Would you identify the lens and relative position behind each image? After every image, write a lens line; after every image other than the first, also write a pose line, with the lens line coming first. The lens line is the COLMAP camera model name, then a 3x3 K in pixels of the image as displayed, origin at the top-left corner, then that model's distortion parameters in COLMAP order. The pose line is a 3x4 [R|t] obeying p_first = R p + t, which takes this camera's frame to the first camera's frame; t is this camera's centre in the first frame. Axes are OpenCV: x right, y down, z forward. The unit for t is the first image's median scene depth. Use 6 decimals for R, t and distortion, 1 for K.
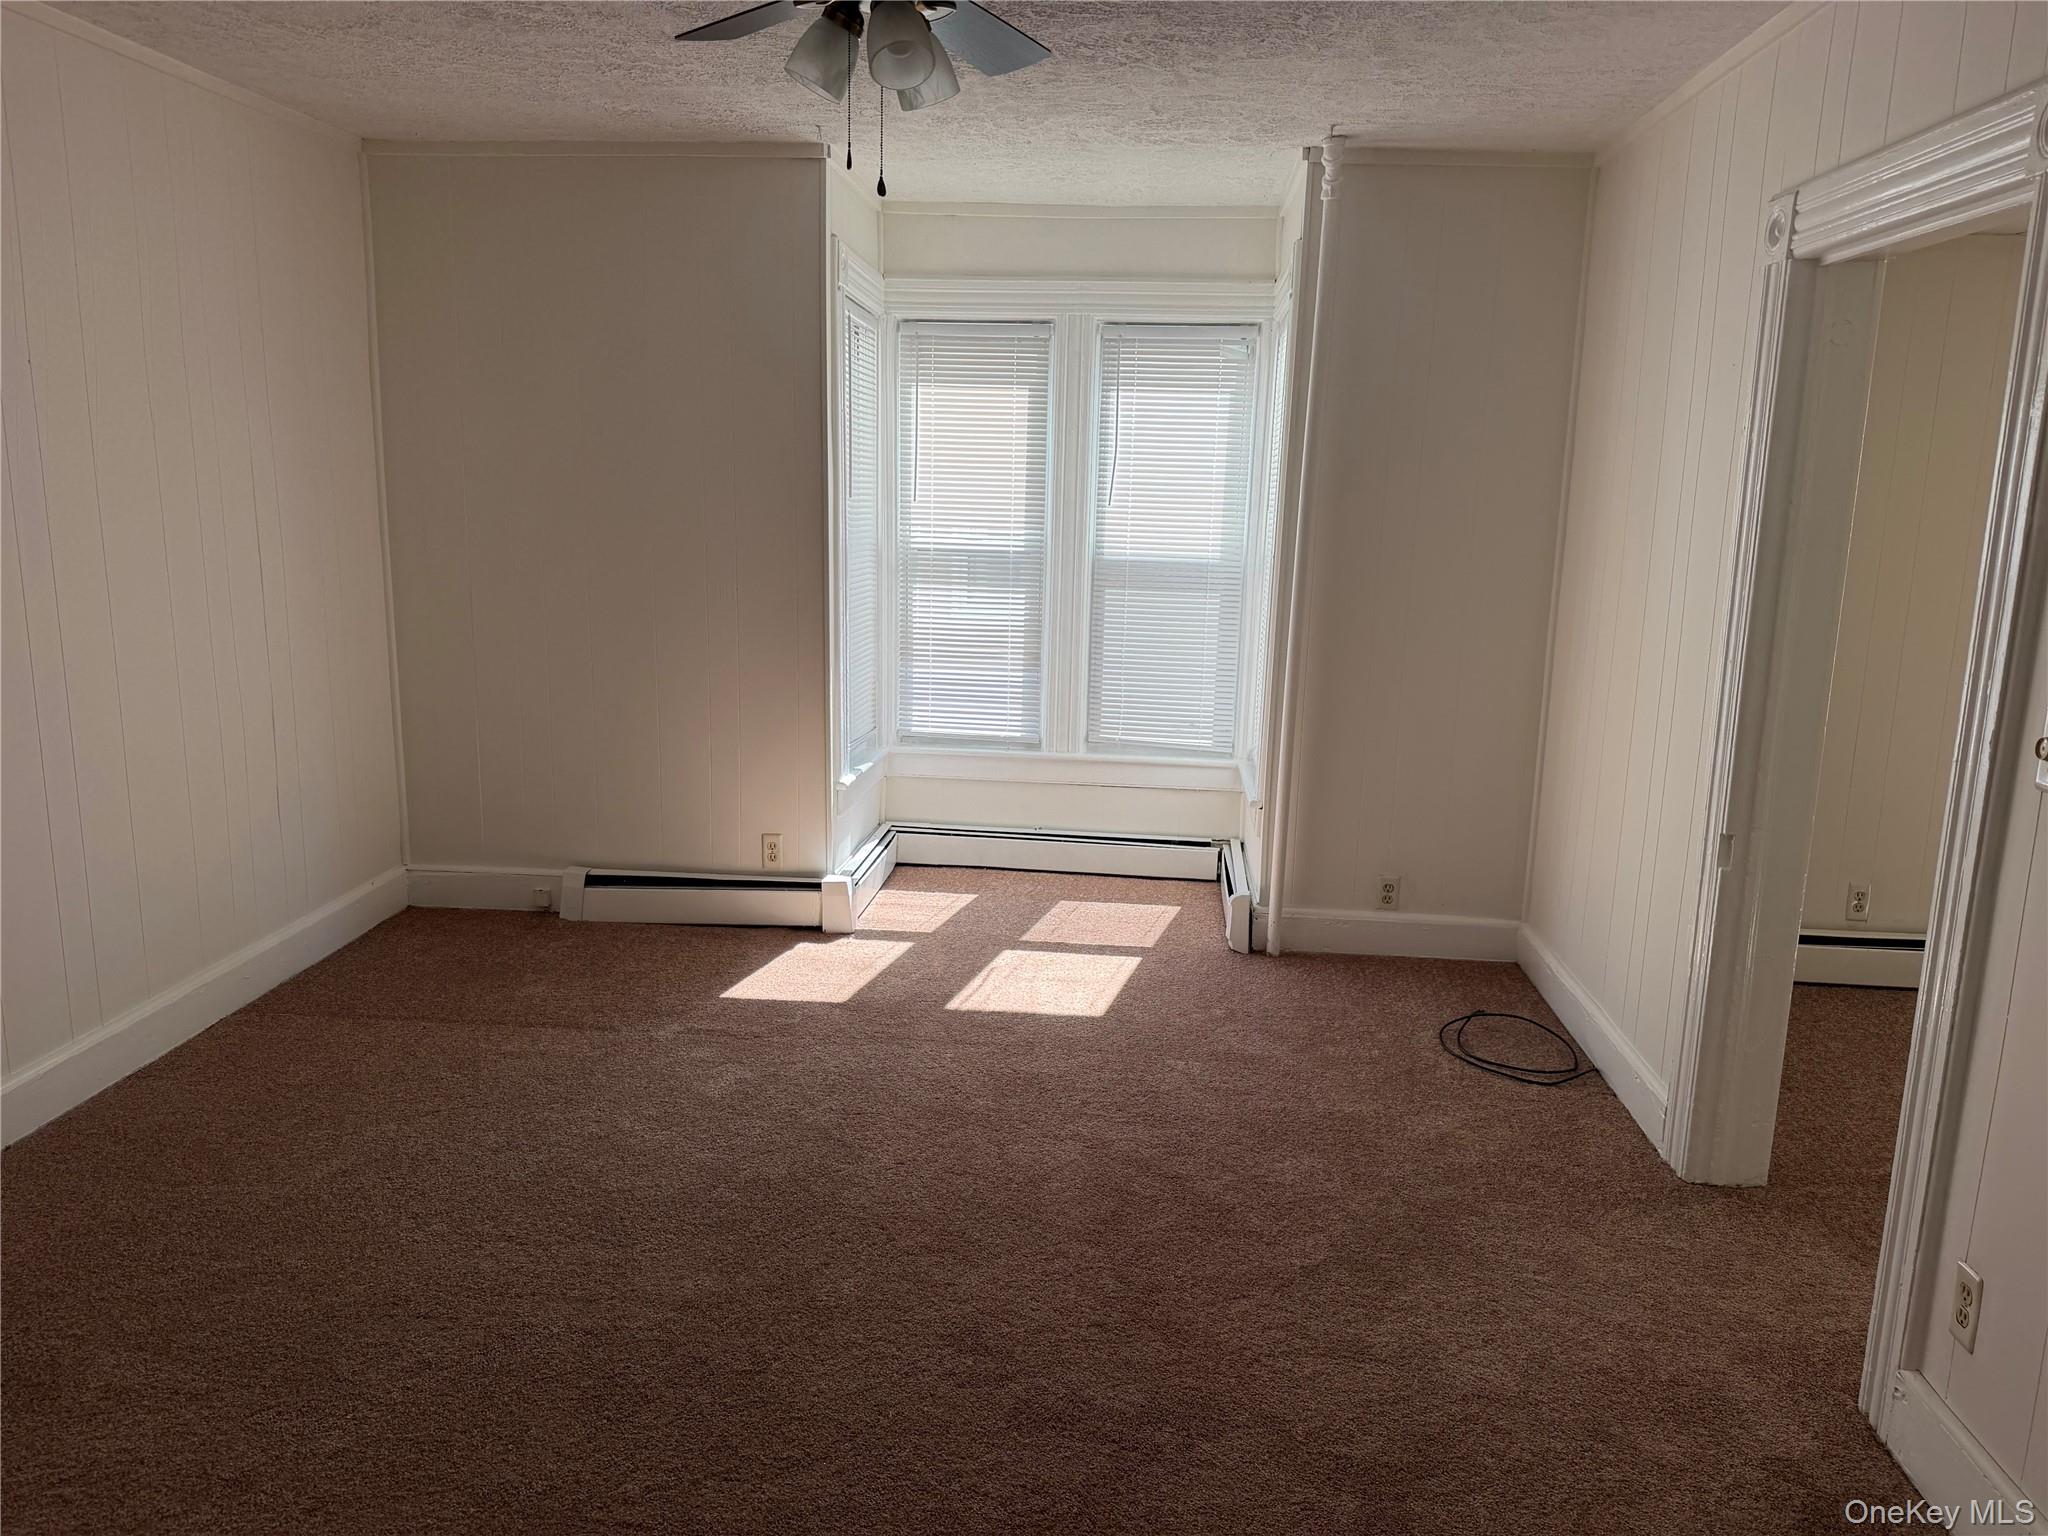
lens RADIAL K [[1467.8, 0, 1024.0], [0, 1467.8, 768.0], [0, 0, 1]] dist [0.077540, -0.082085]
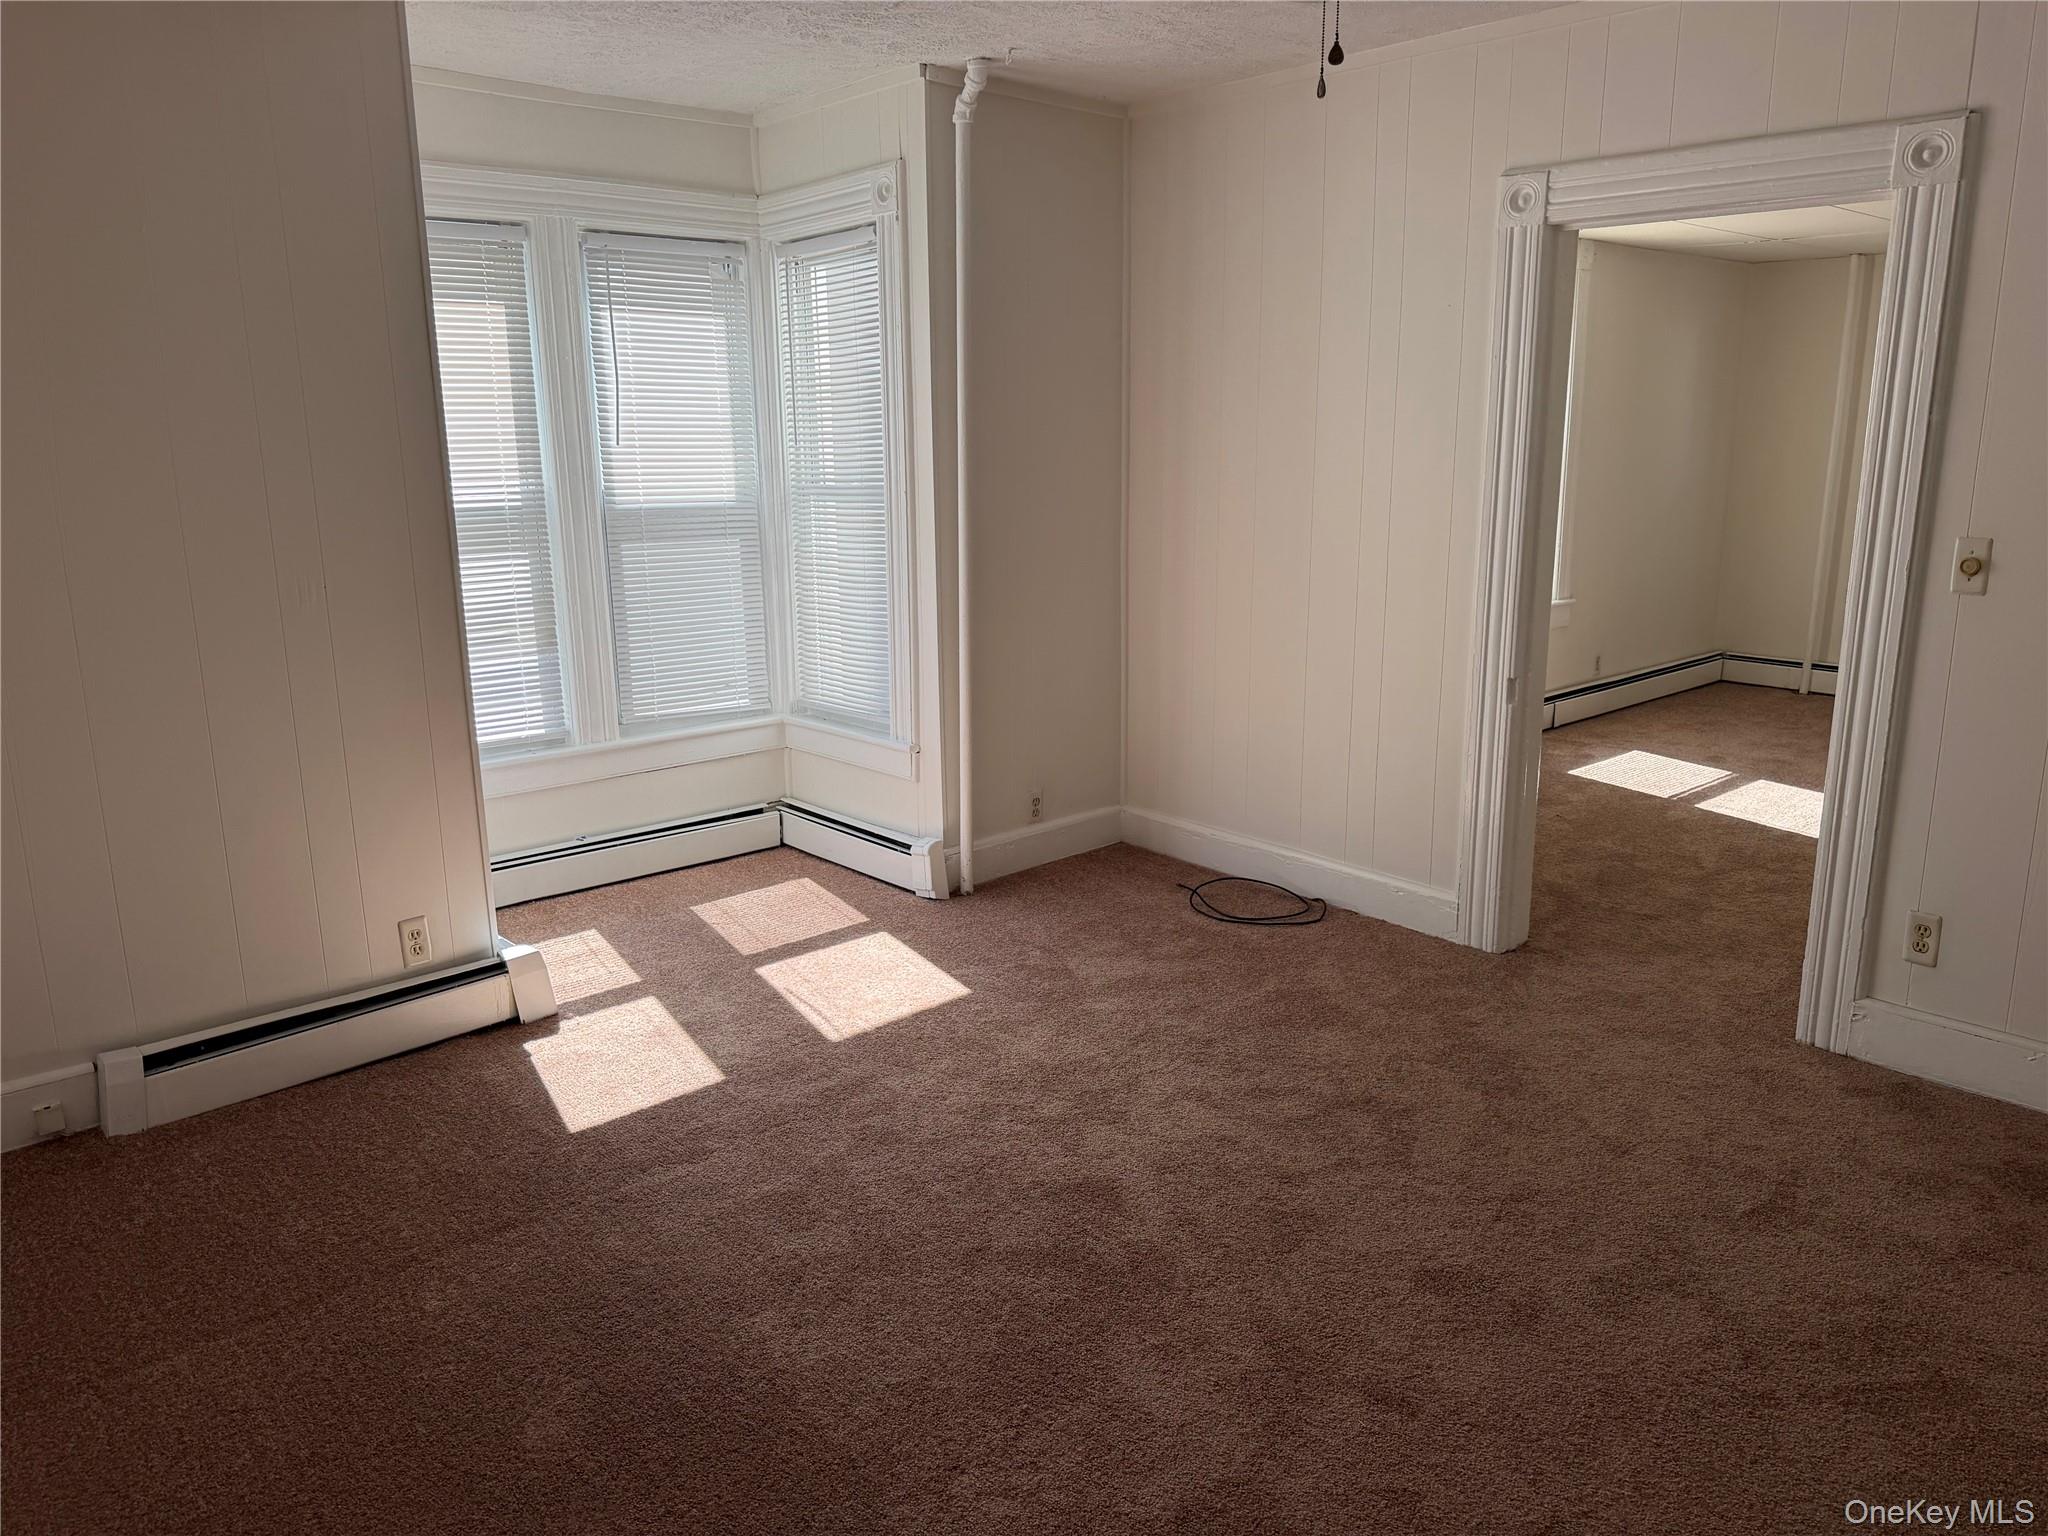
lens RADIAL K [[1439.9, 0, 1027.4], [0, 1439.9, 740.5], [0, 0, 1]] dist [0.074832, -0.176524]
pose [[0.671186, -0.186412, 0.717468, -0.460539], [0.166841, 0.981020, 0.098810, -0.060063], [-0.722270, 0.053384, 0.689548, 0.286514]]
